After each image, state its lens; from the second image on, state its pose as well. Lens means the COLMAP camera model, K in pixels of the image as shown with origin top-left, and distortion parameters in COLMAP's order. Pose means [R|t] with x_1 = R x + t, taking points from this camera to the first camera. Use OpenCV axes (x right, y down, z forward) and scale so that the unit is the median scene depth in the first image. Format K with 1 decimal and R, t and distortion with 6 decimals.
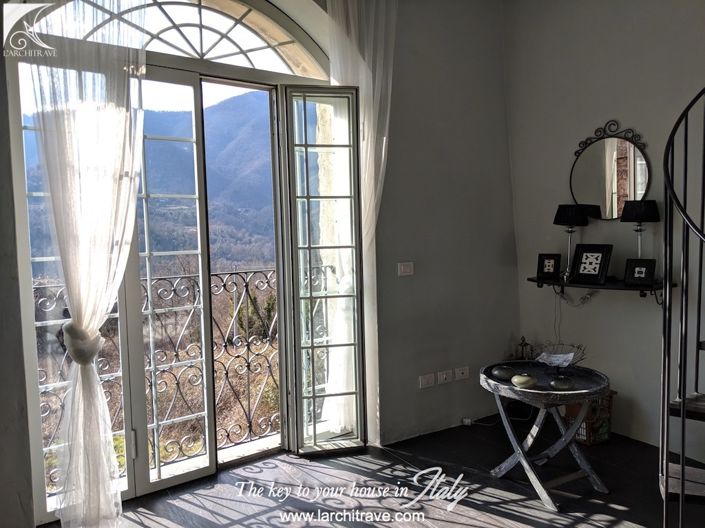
lens RADIAL K [[561.5, 0, 352.5], [0, 561.5, 264.0], [0, 0, 1]] dist [0.059993, -0.084527]
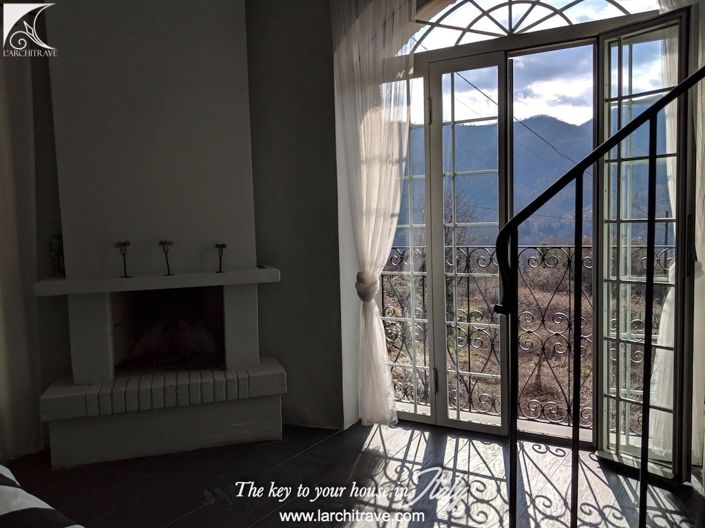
lens RADIAL K [[561.5, 0, 352.5], [0, 561.5, 264.0], [0, 0, 1]] dist [0.059993, -0.084527]
pose [[0.420400, 0.079338, -0.903864, 0.579294], [-0.042841, 0.996794, 0.067569, -0.005512], [0.906327, 0.010317, 0.422451, 0.312157]]
